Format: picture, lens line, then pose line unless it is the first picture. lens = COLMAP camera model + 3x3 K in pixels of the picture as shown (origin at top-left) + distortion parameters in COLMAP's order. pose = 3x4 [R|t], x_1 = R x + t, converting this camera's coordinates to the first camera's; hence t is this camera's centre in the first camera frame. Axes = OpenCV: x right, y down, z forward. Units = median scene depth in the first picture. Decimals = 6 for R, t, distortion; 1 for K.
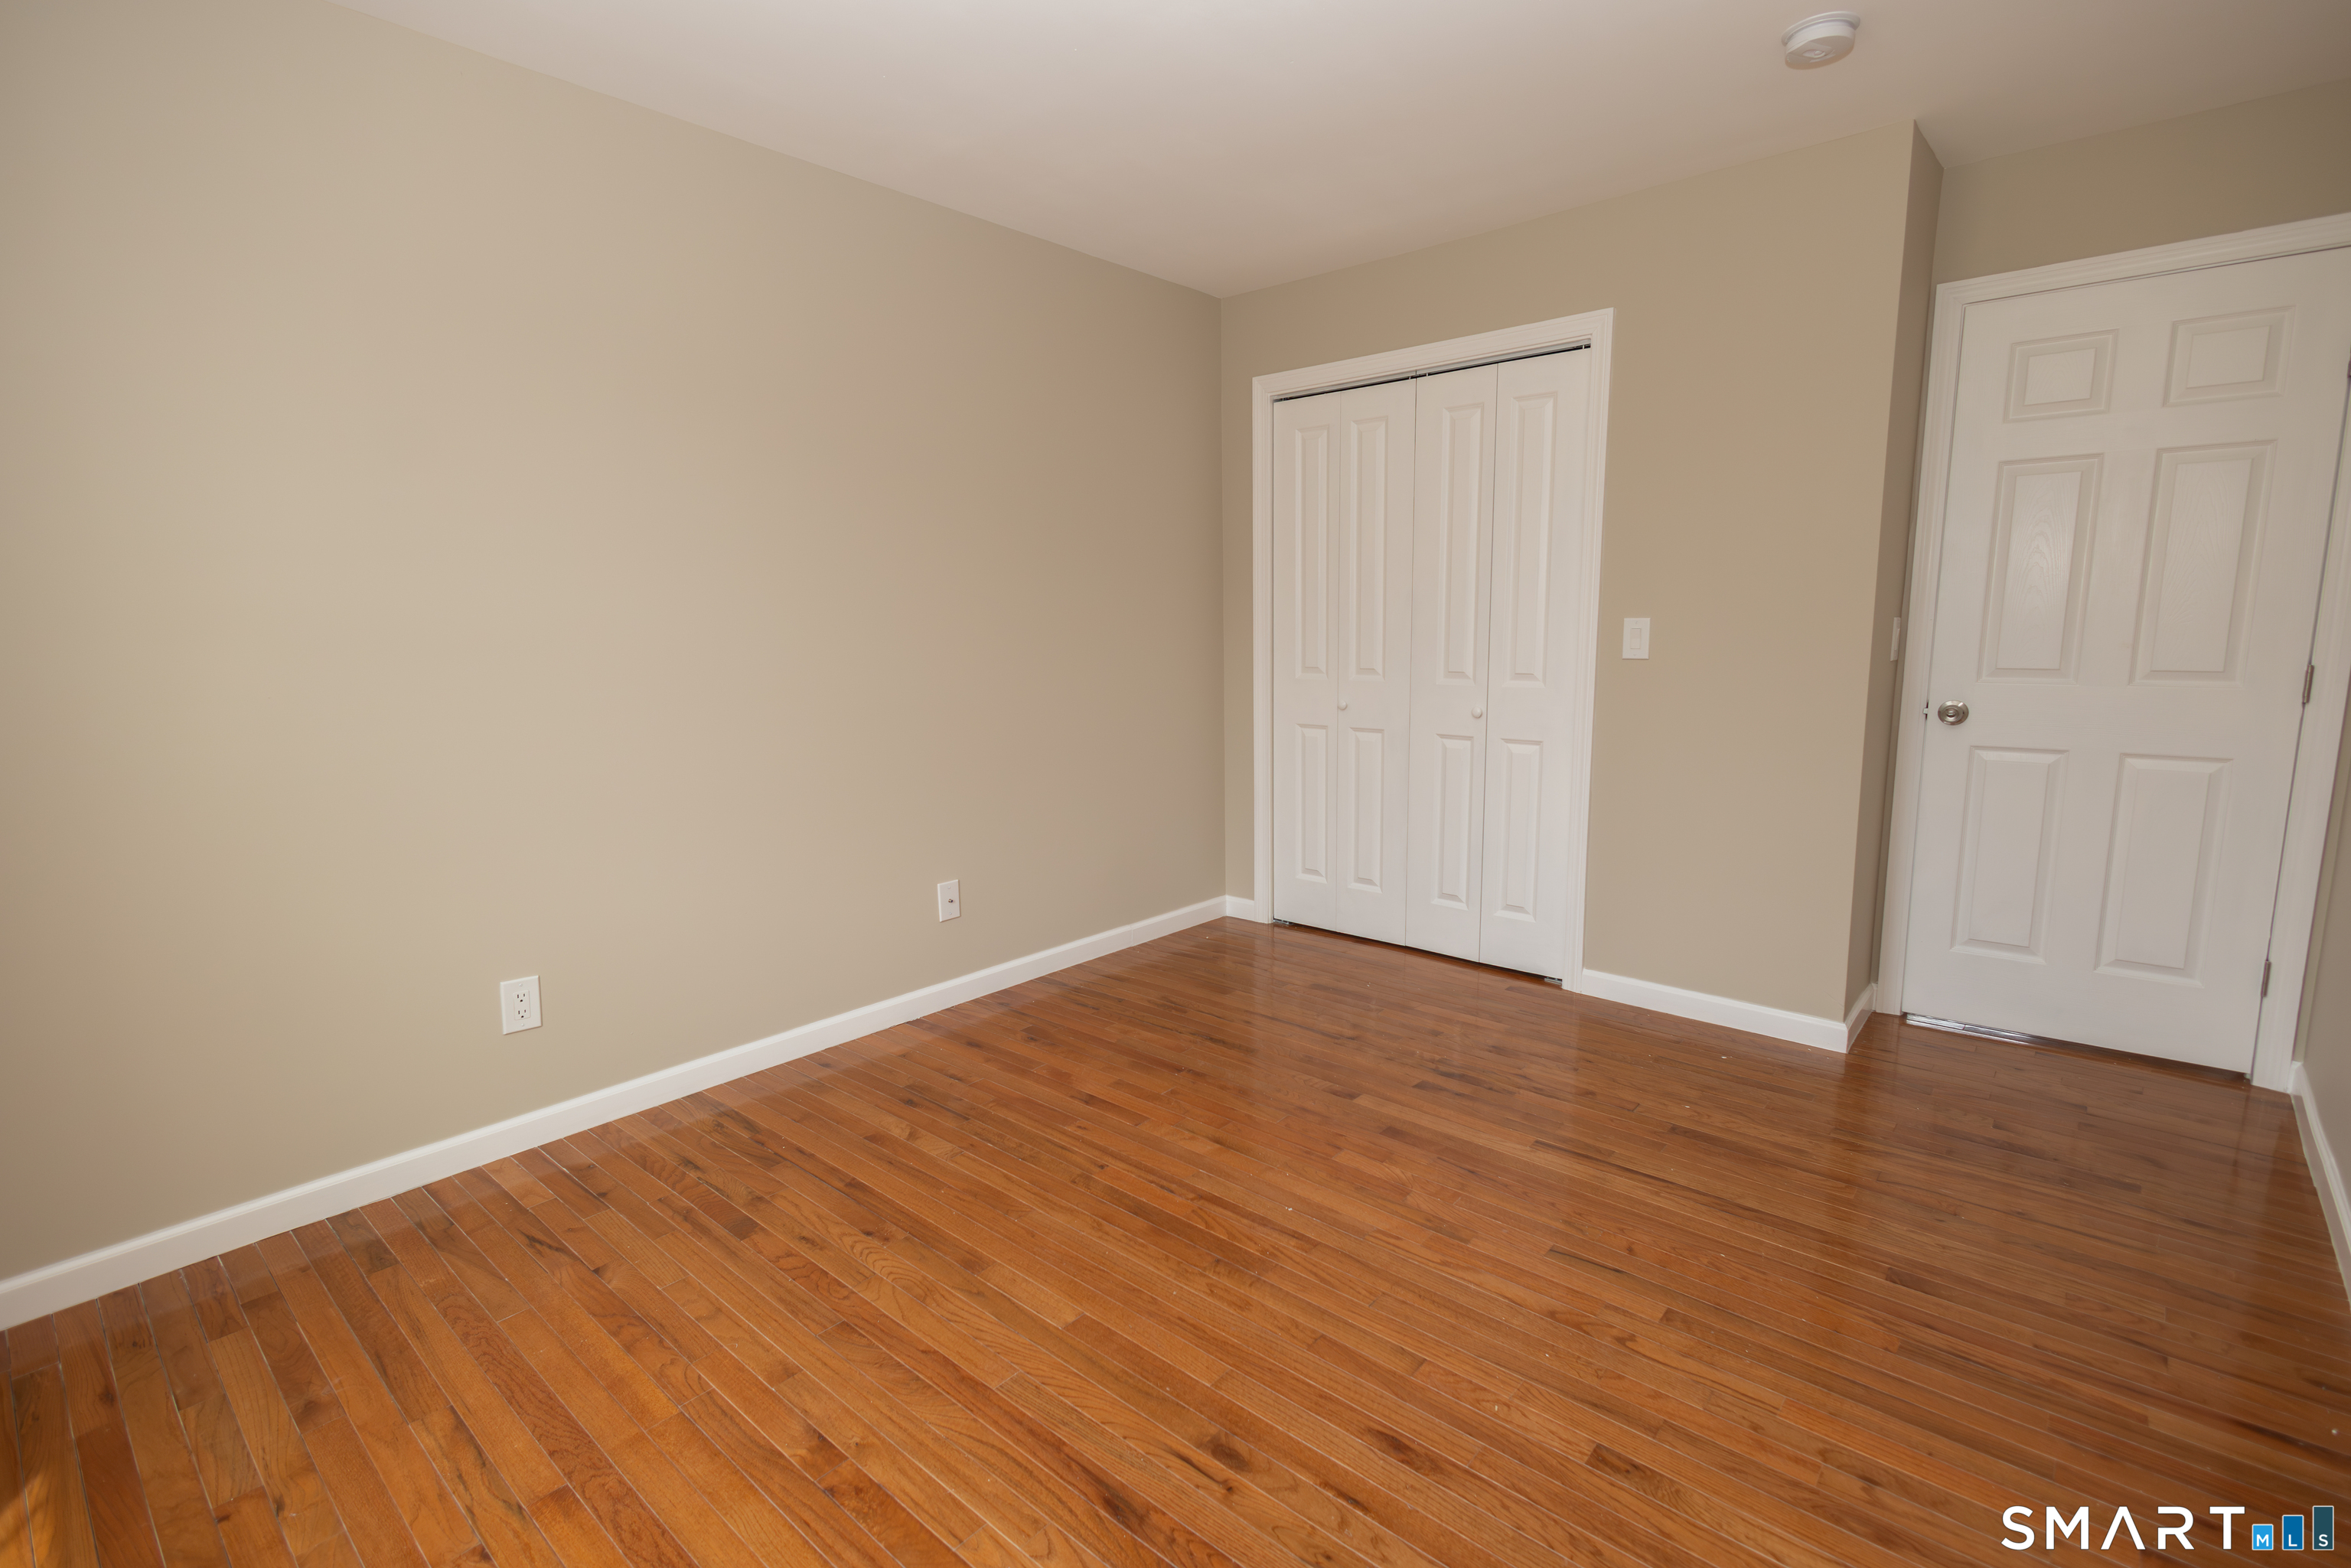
lens RADIAL K [[1082.1, 0, 1169.4], [0, 1082.1, 787.3], [0, 0, 1]] dist [0.002465, -0.000219]
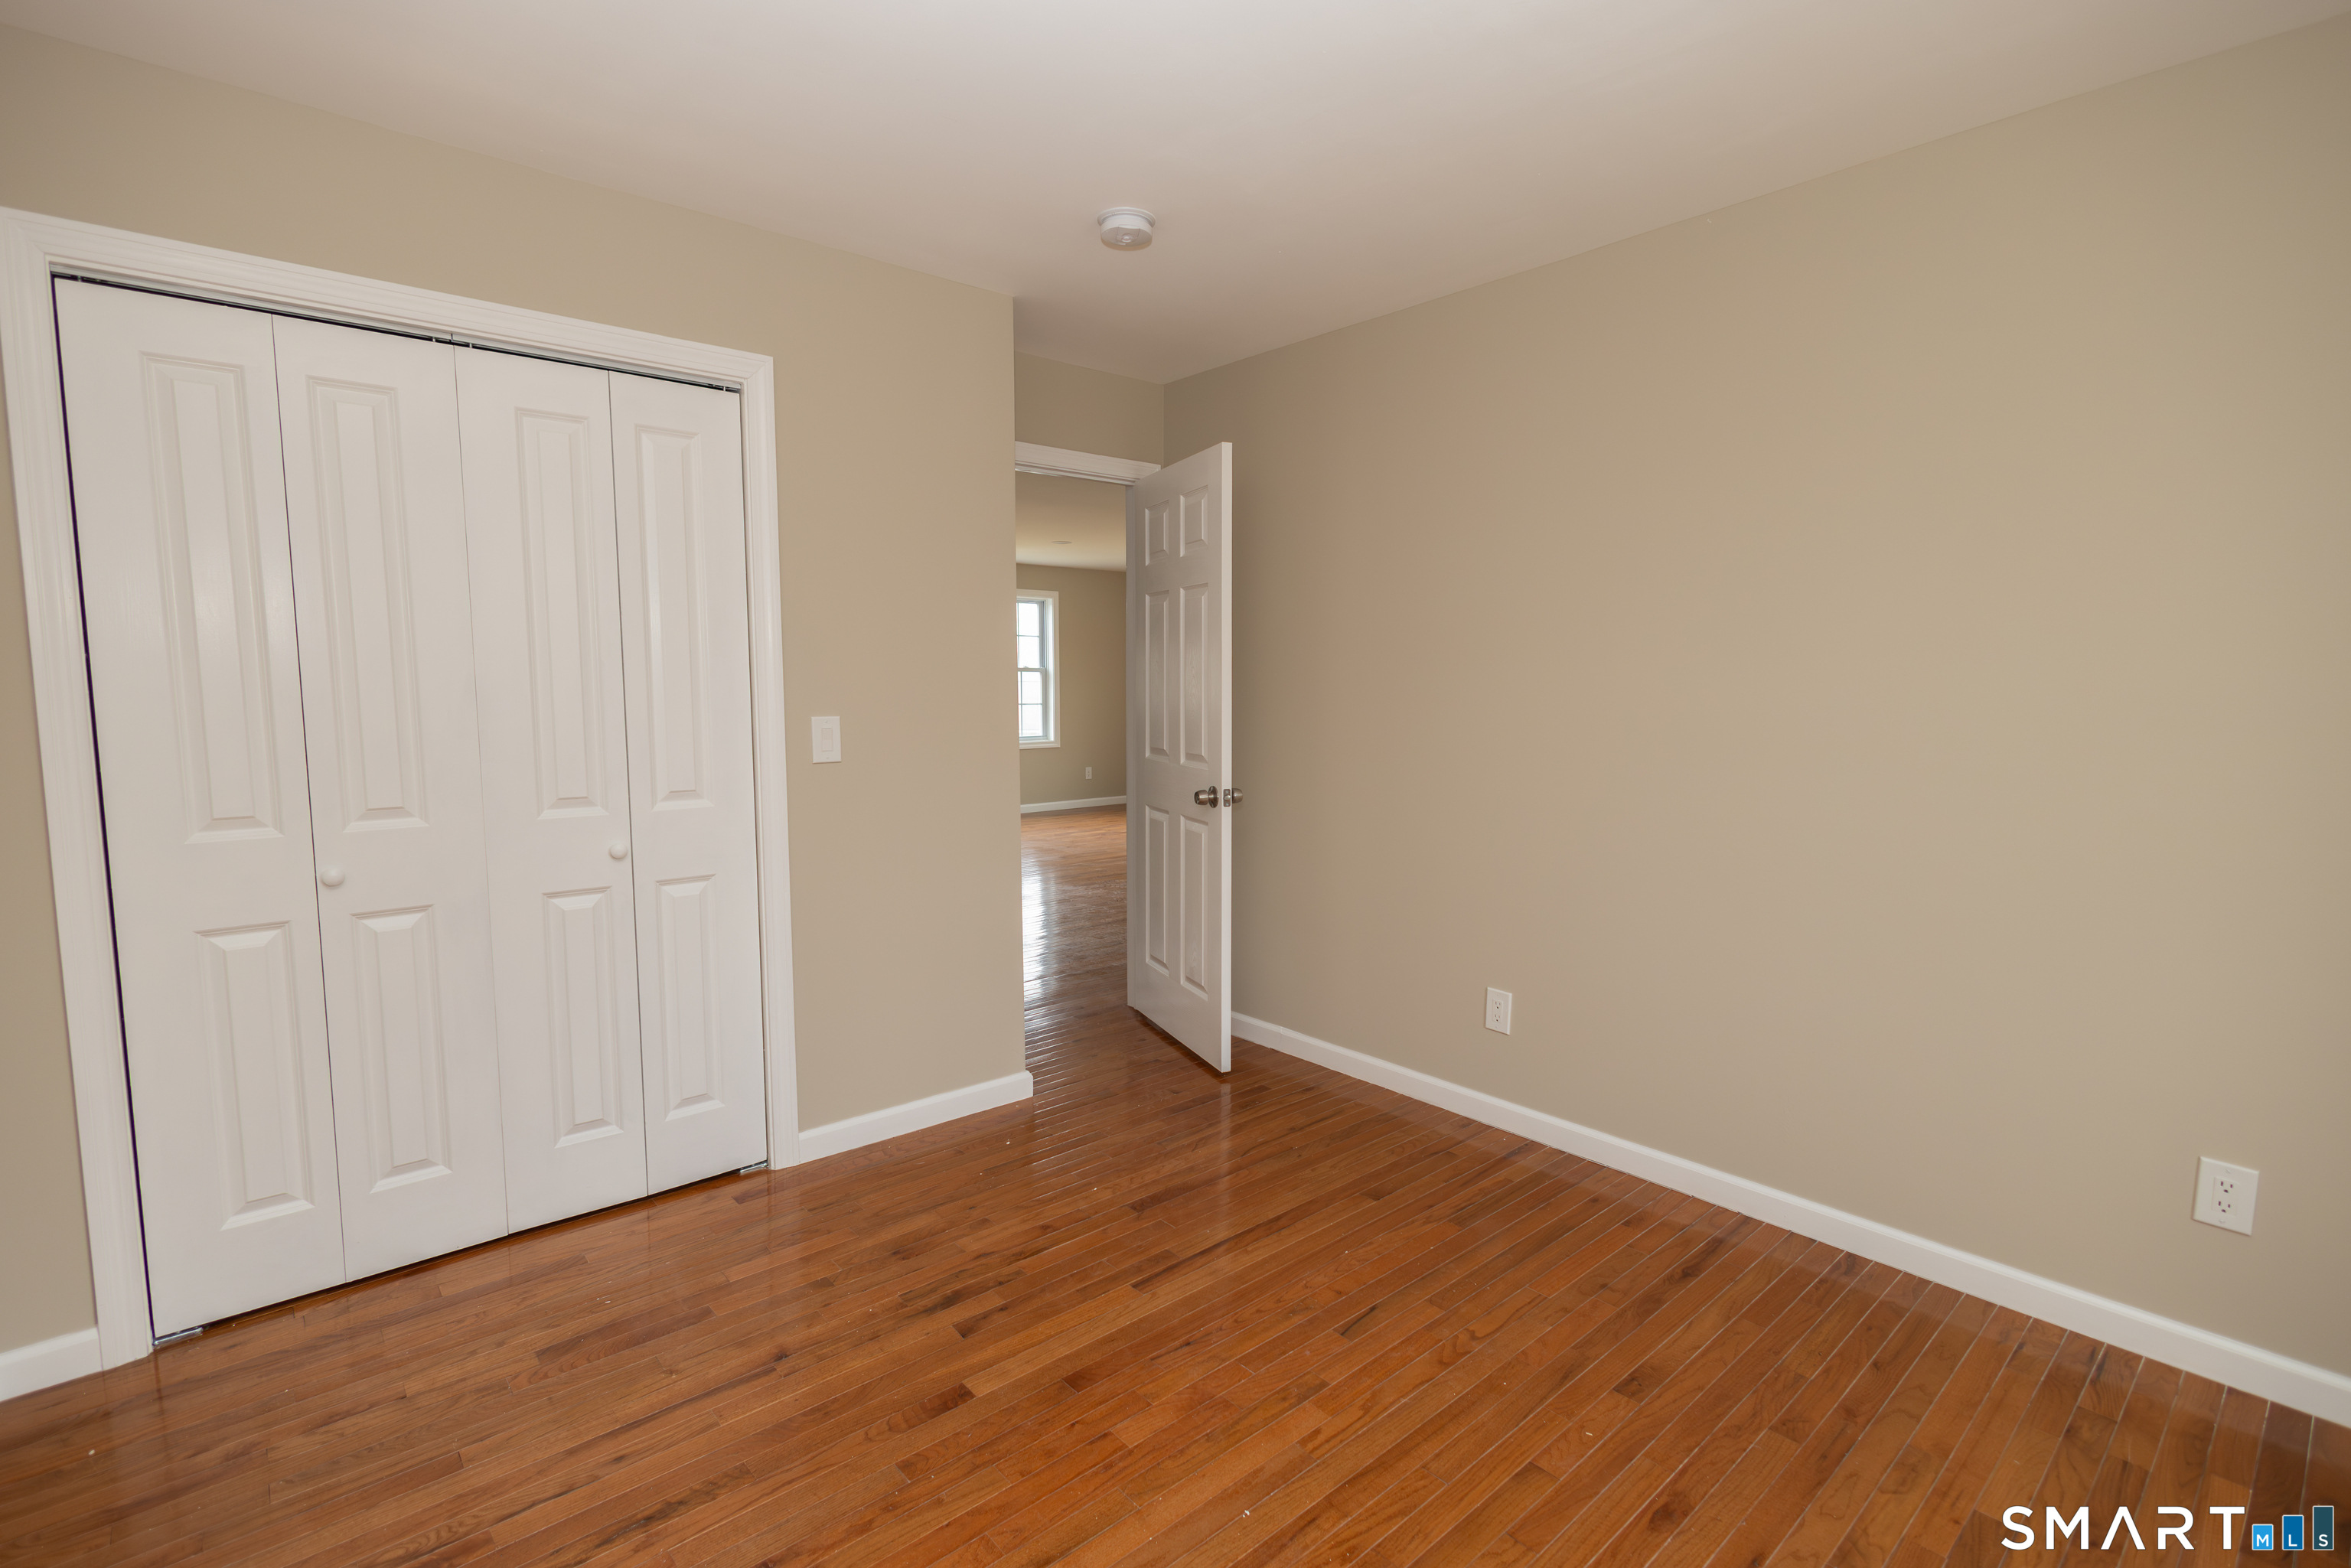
lens RADIAL K [[1082.1, 0, 1169.4], [0, 1082.1, 787.3], [0, 0, 1]] dist [0.002465, -0.000219]
pose [[0.126931, -0.078747, 0.988781, -0.422610], [0.155067, 0.986162, 0.058632, -0.110243], [-0.979716, 0.145885, 0.137386, 0.626941]]
